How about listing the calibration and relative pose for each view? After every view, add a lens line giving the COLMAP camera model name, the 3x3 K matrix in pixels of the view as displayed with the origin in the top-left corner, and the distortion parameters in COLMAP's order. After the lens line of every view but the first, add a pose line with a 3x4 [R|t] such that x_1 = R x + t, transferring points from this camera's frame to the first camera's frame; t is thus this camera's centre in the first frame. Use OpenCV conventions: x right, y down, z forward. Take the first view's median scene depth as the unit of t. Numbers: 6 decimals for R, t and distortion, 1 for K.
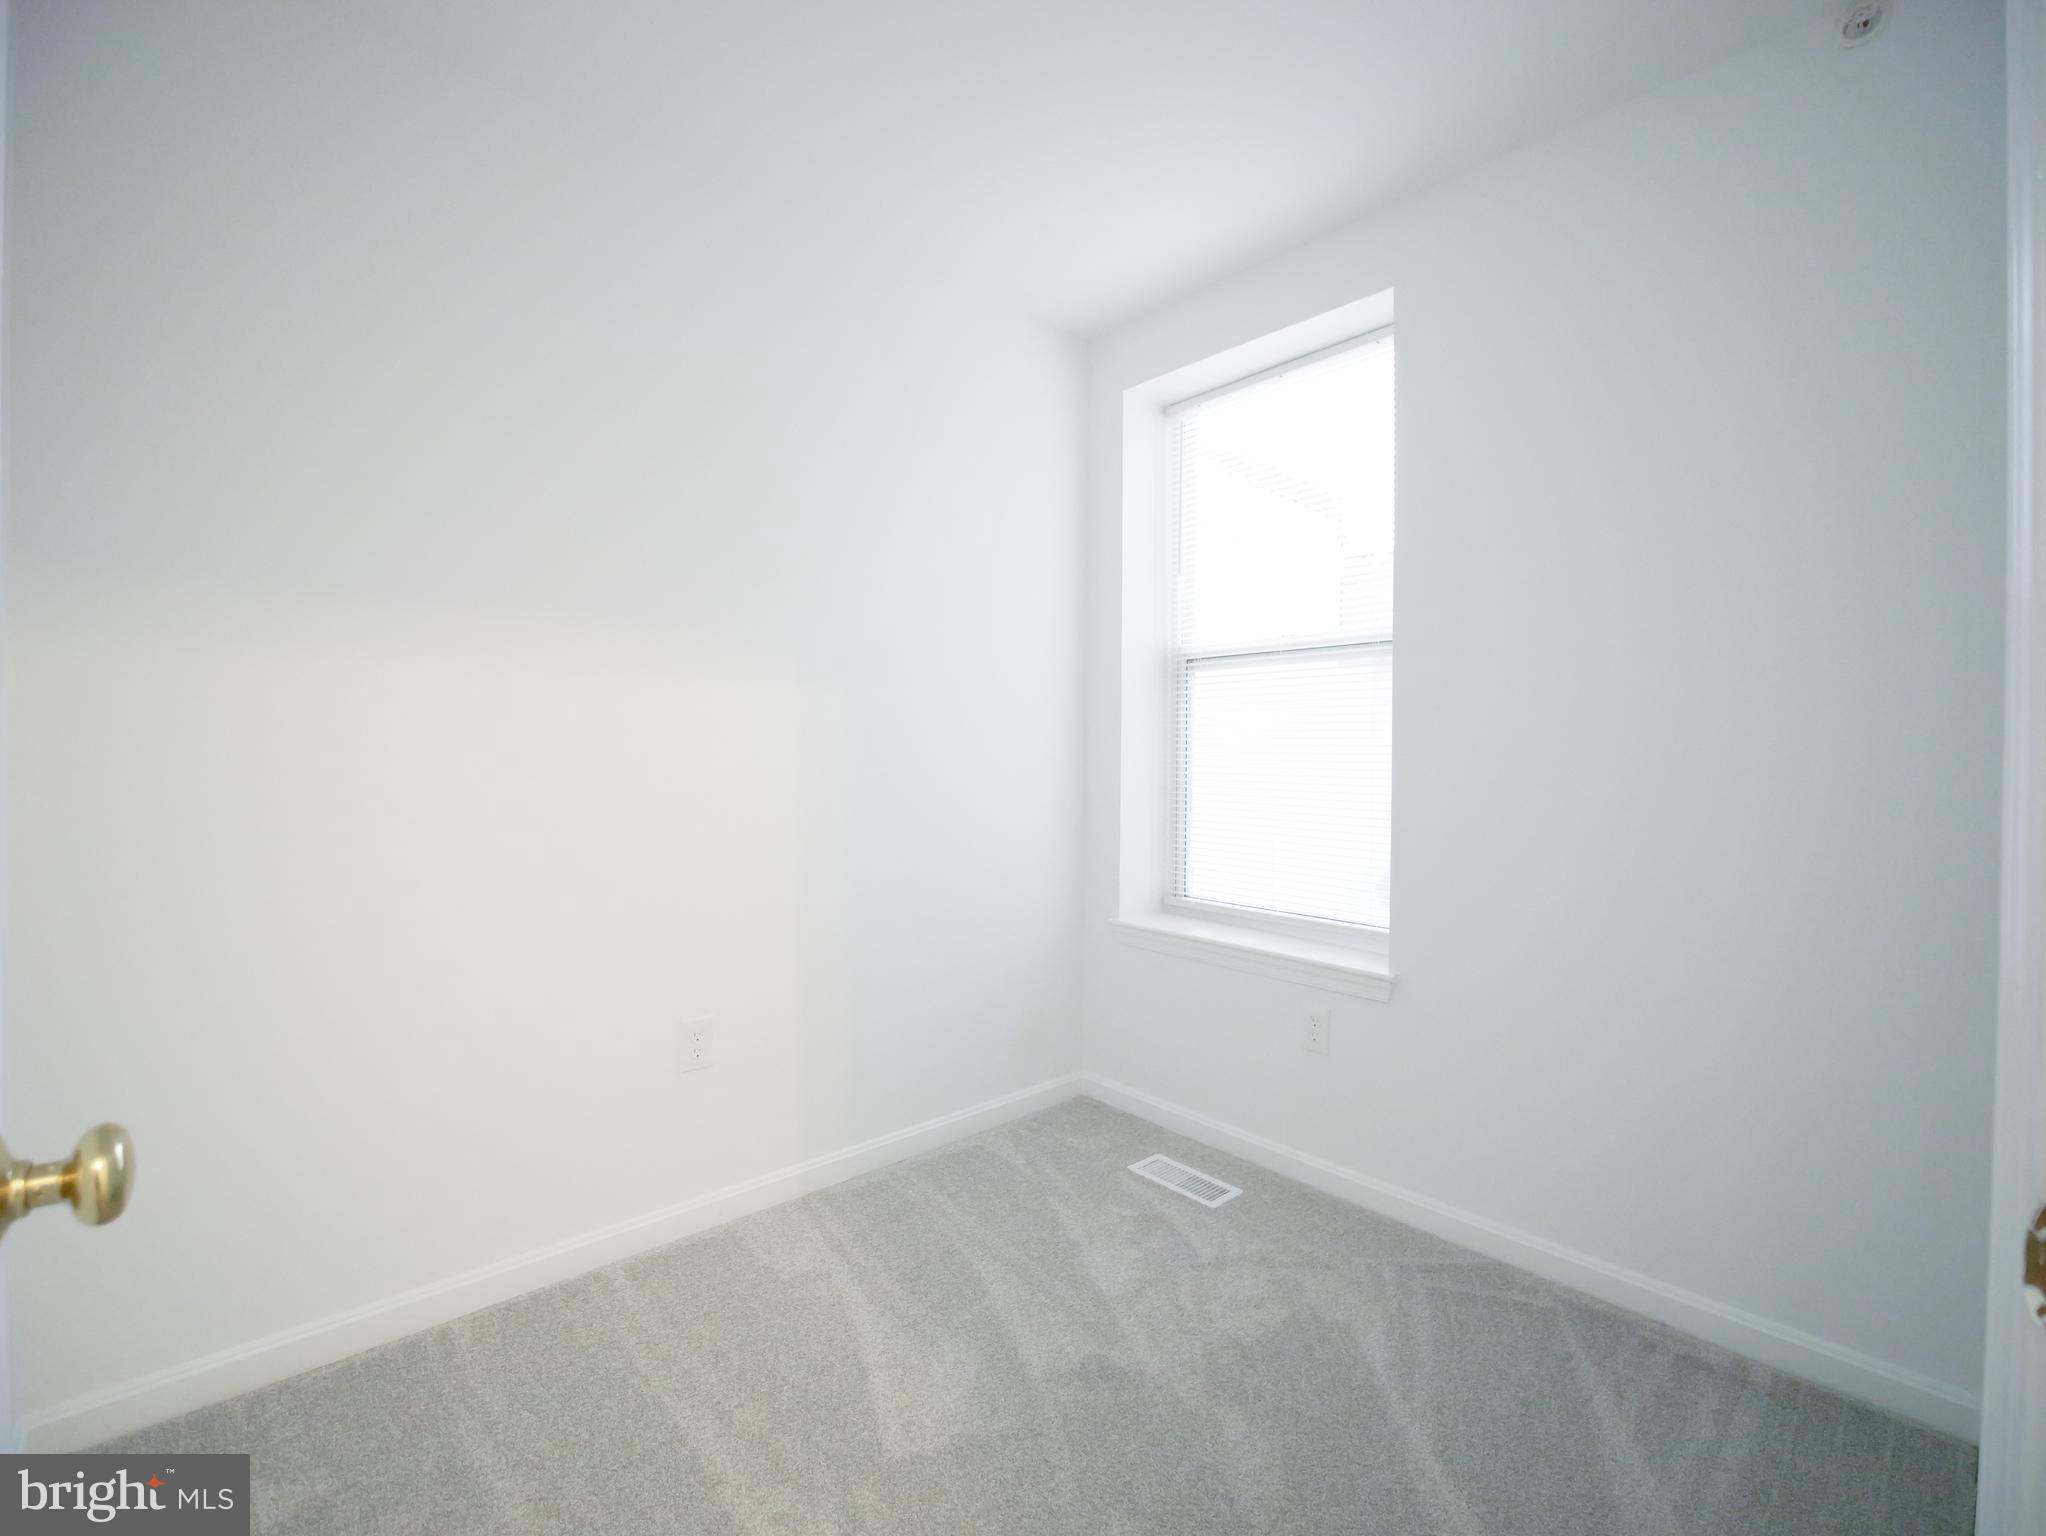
lens RADIAL K [[910.4, 0, 1029.7], [0, 910.4, 758.1], [0, 0, 1]] dist [-0.018132, -0.000395]
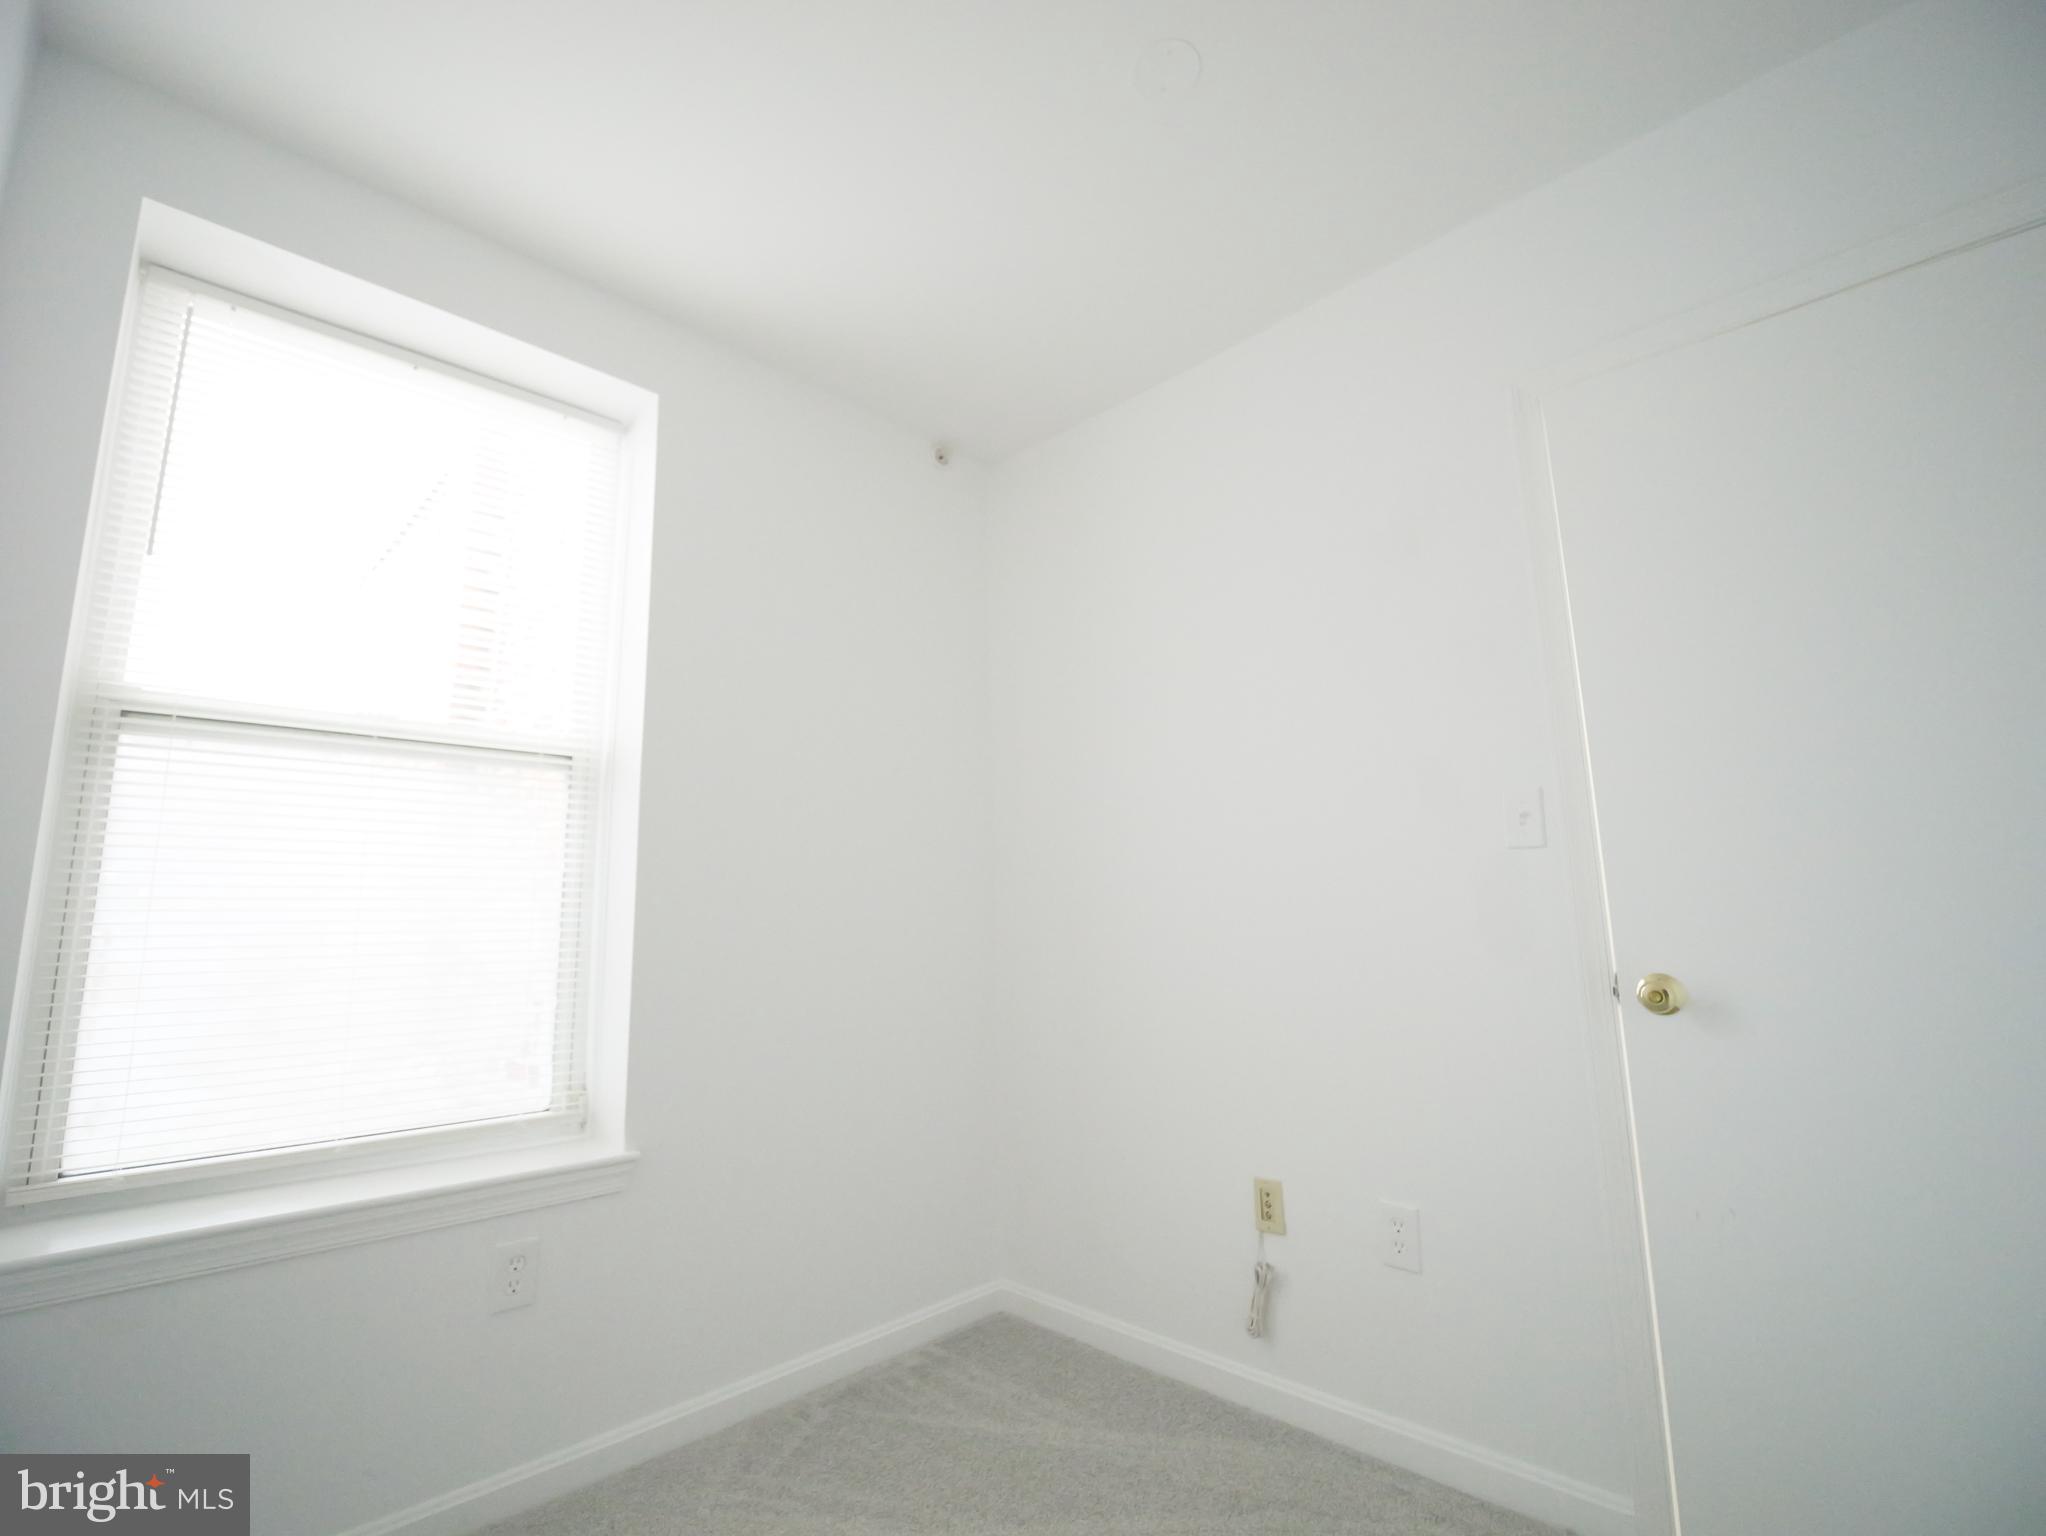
lens RADIAL K [[910.4, 0, 1029.7], [0, 910.4, 758.1], [0, 0, 1]] dist [-0.018132, -0.000395]
pose [[-0.051857, 0.164093, 0.985081, -0.473573], [0.019925, 0.986382, -0.163261, 0.020675], [-0.998456, 0.011162, -0.054420, 0.633087]]
